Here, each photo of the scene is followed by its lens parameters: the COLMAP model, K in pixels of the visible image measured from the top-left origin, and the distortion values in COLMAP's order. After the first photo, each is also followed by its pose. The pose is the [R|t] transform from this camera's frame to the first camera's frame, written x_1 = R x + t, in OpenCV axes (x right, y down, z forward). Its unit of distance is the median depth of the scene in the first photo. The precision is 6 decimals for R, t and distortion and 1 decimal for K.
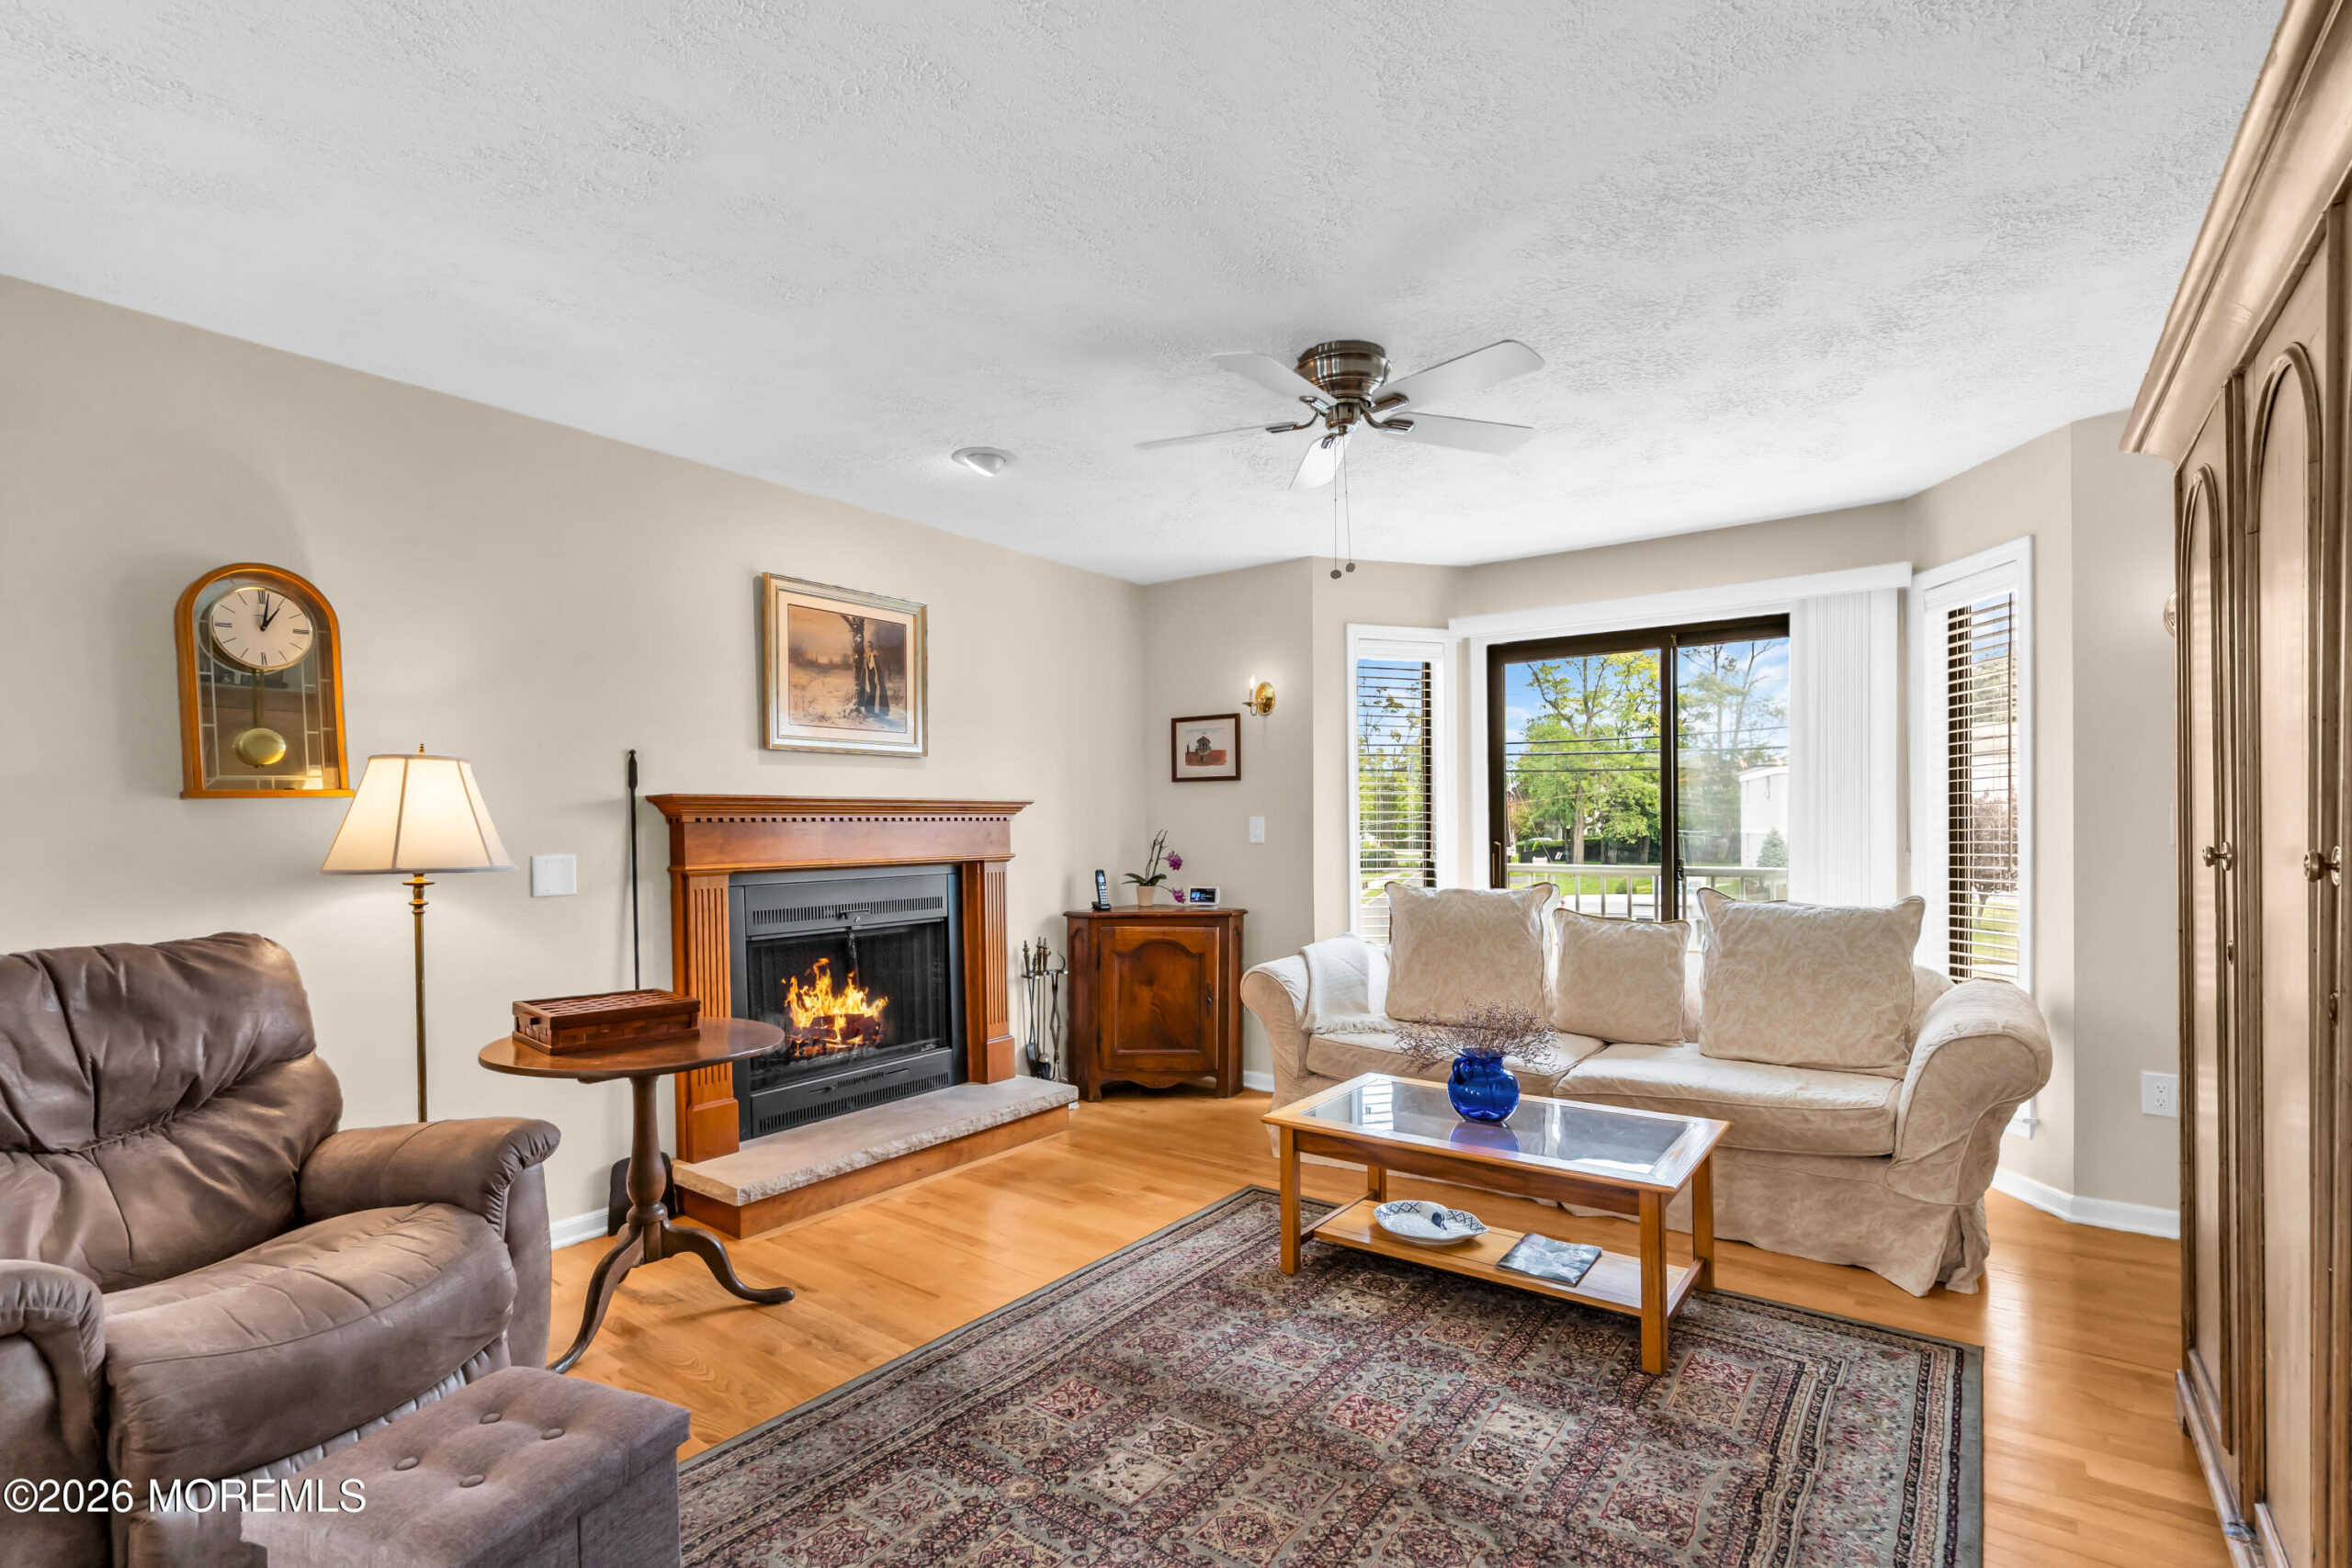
lens RADIAL K [[1066.0, 0, 1175.0], [0, 1066.0, 840.6], [0, 0, 1]] dist [-0.000074, 0.004705]
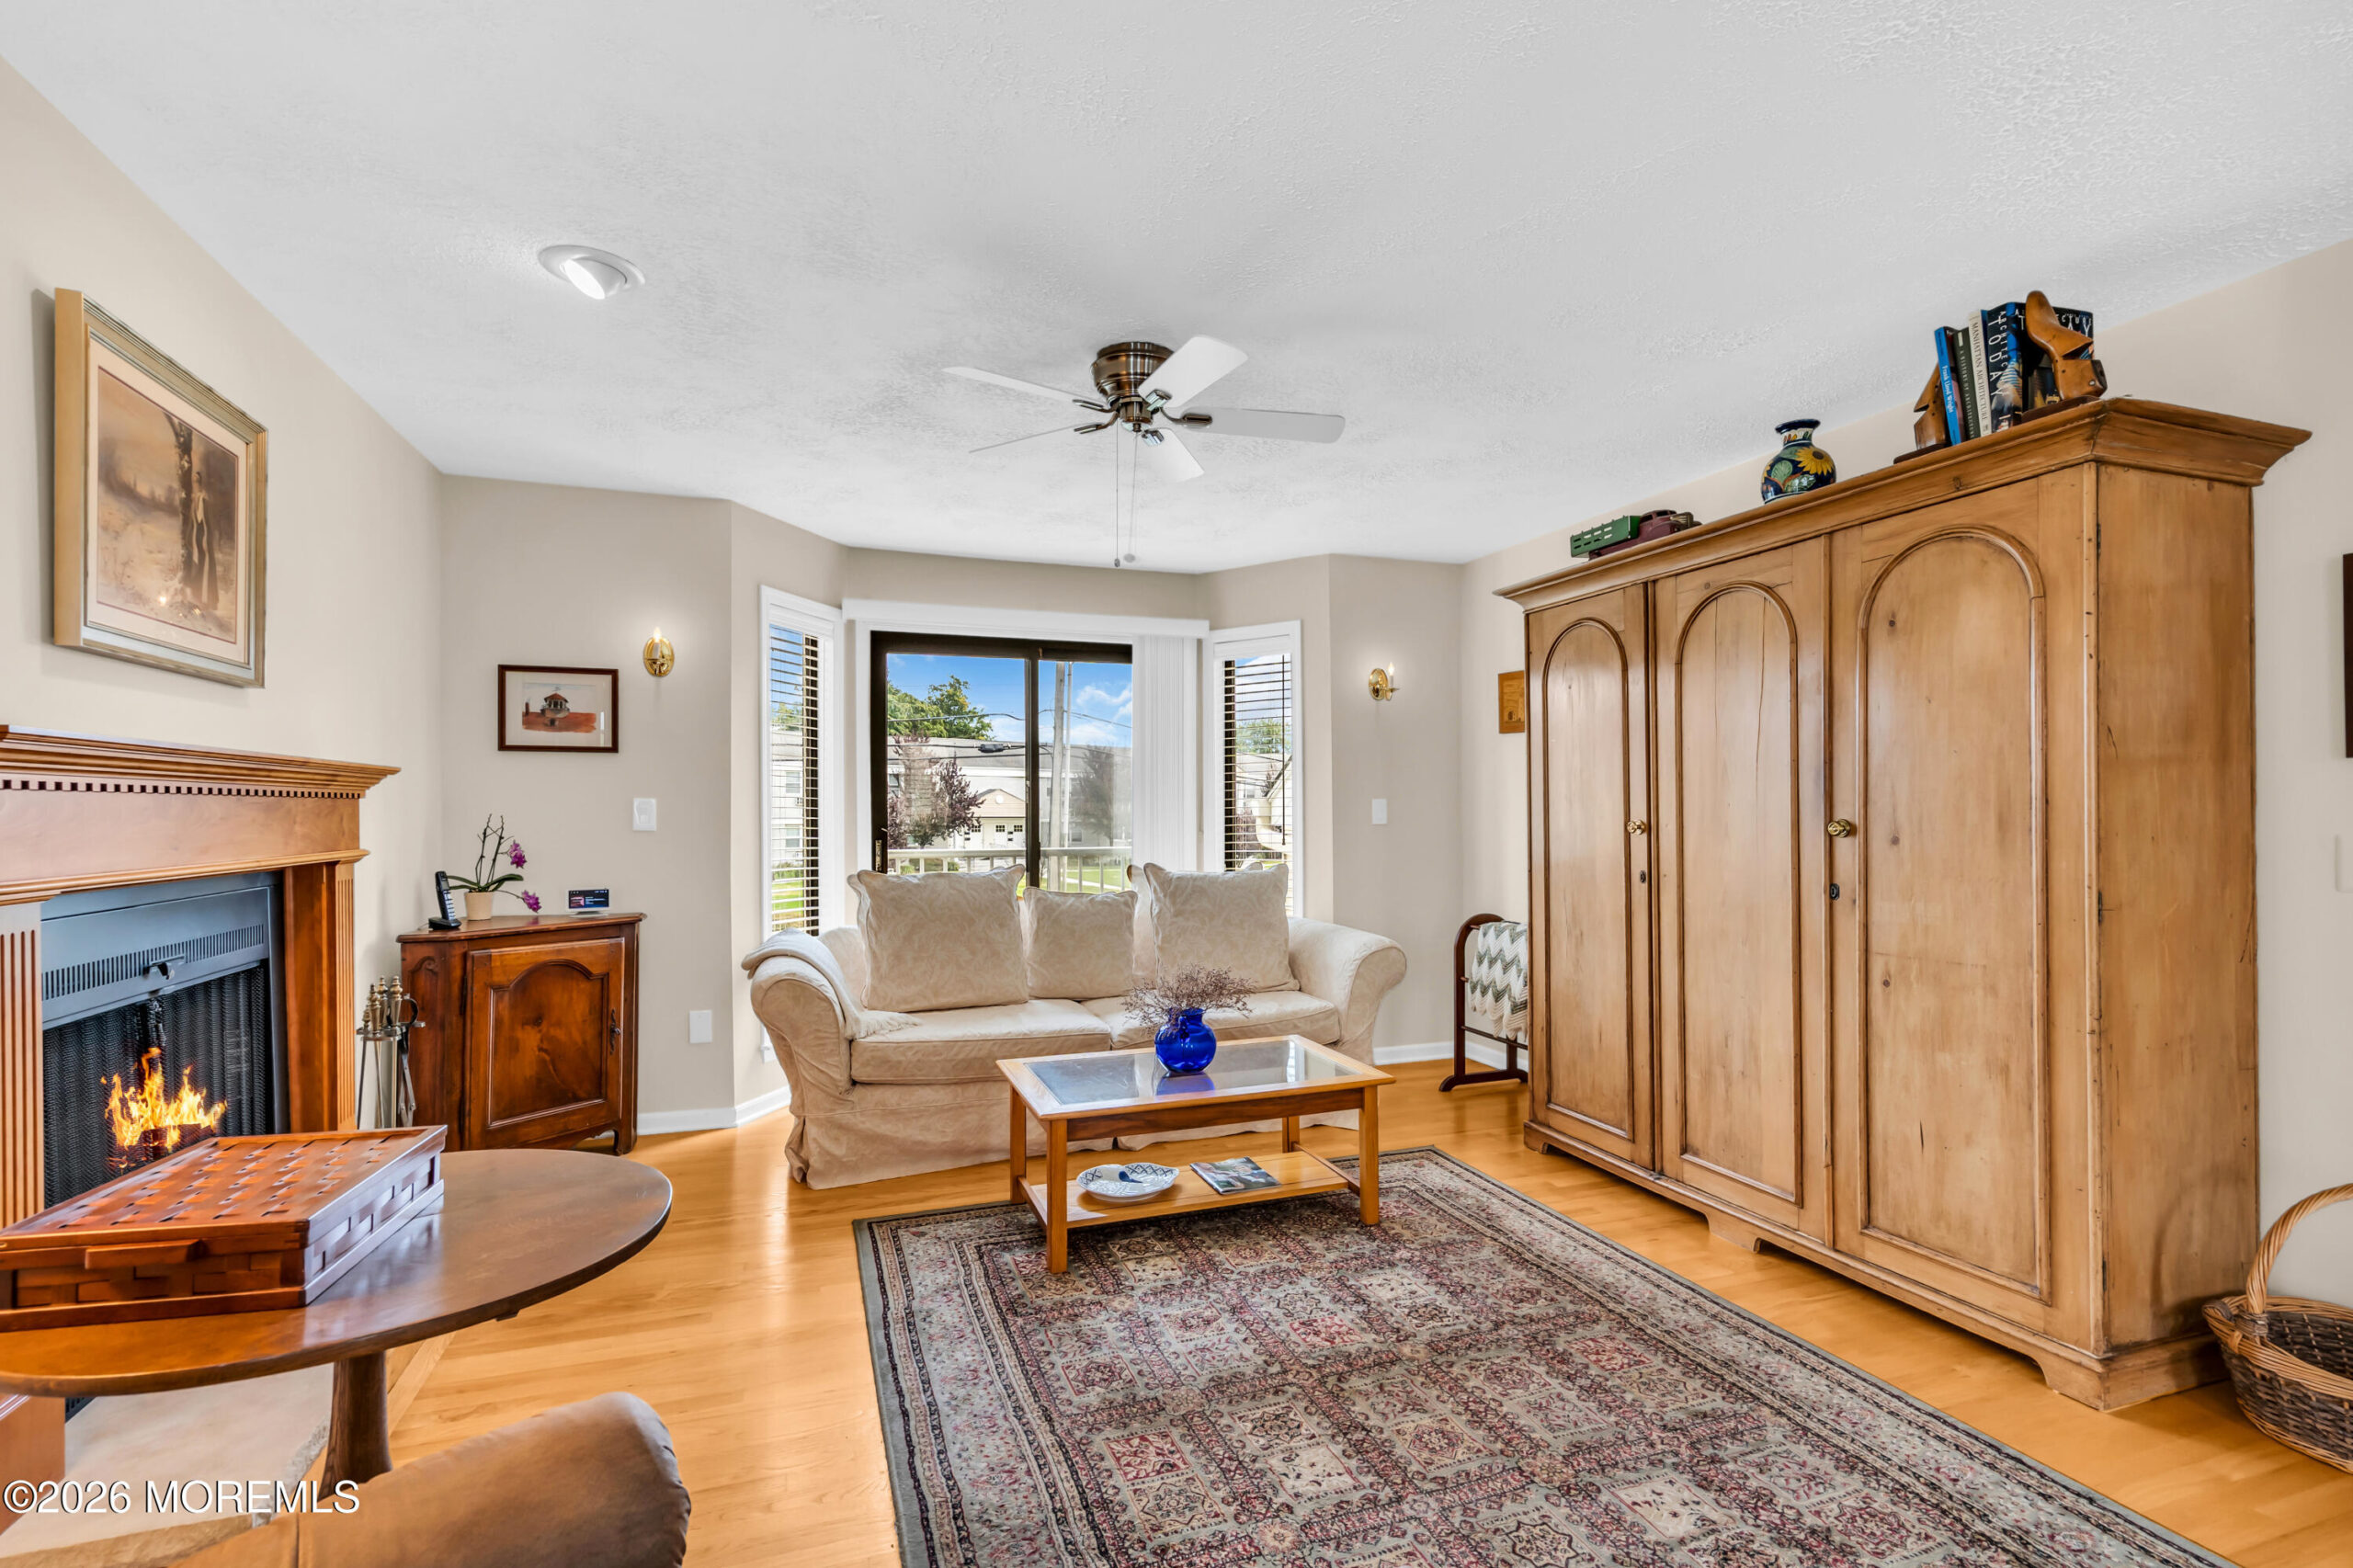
lens RADIAL K [[1066.5, 0, 1144.1], [0, 1066.5, 808.8], [0, 0, 1]] dist [-0.000074, 0.004705]
pose [[0.566014, 0.008879, 0.824348, -0.456493], [0.009268, 0.999810, -0.017133, 0.003287], [-0.824343, 0.017337, 0.565824, 0.271574]]
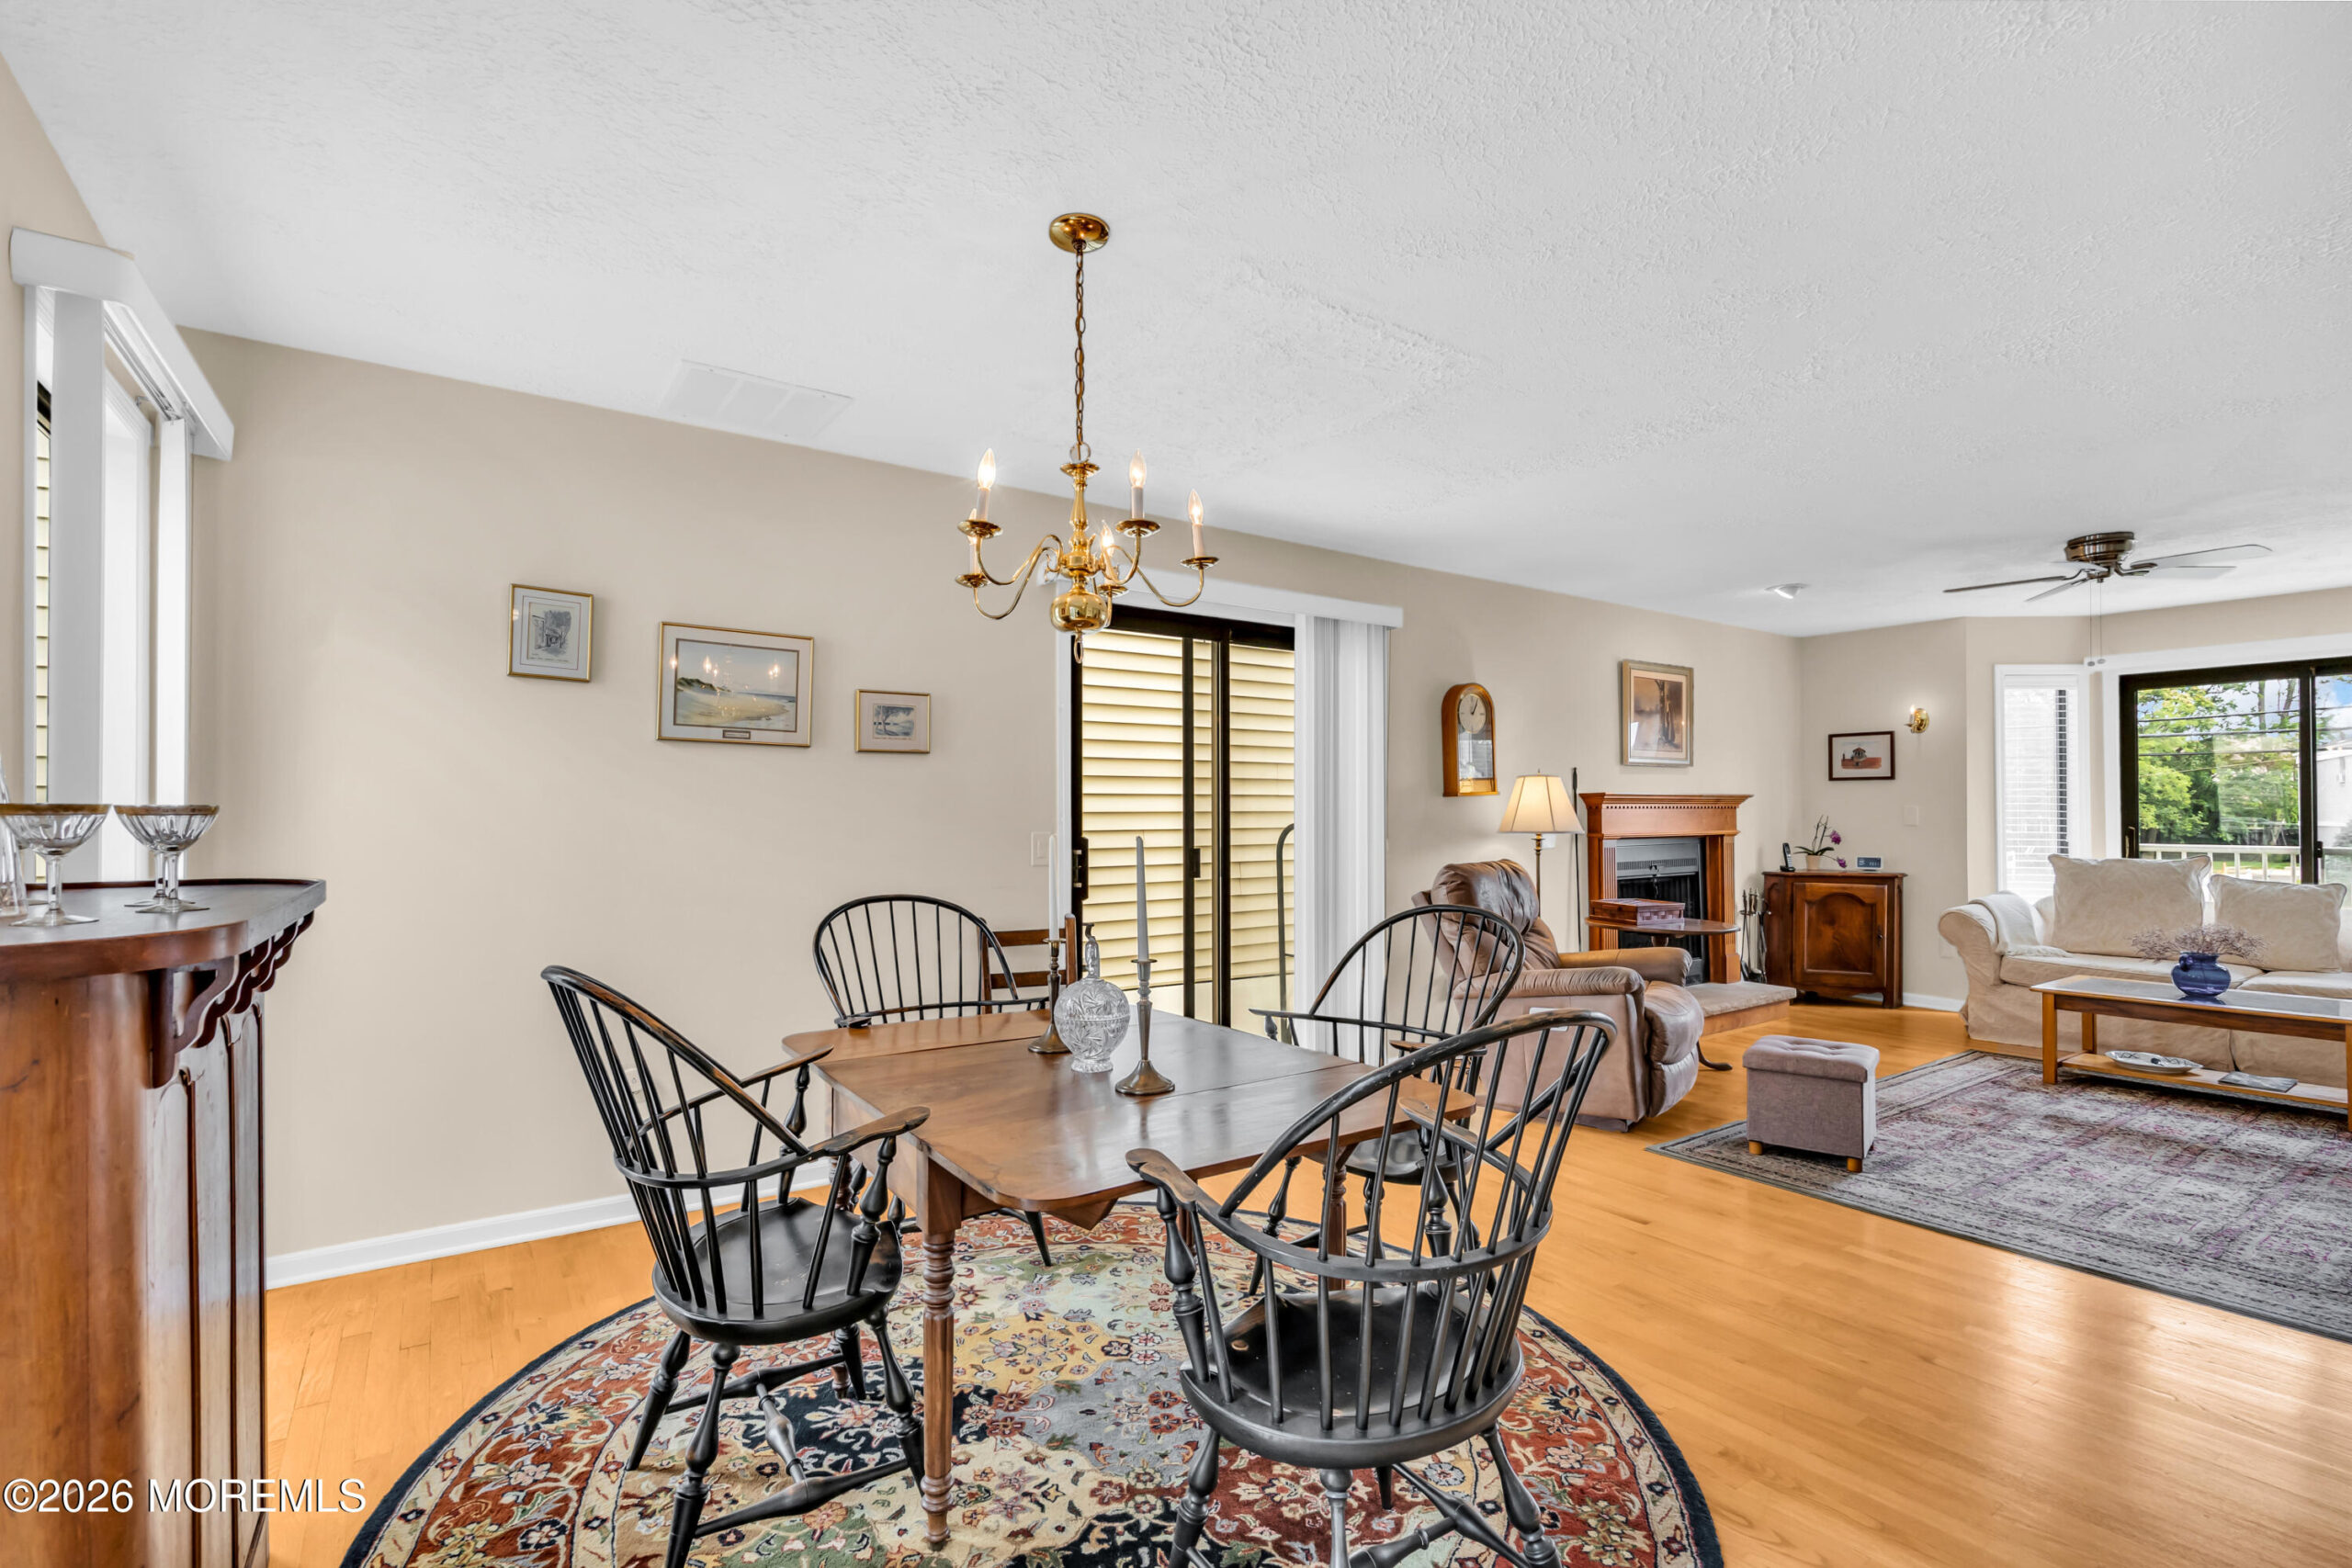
lens RADIAL K [[1066.0, 0, 1187.1], [0, 1066.0, 805.9], [0, 0, 1]] dist [-0.000074, 0.004705]
pose [[0.952484, 0.004797, -0.304549, -0.471548], [-0.010271, 0.999813, -0.016376, 0.011151], [0.304414, 0.018726, 0.952356, -0.707038]]
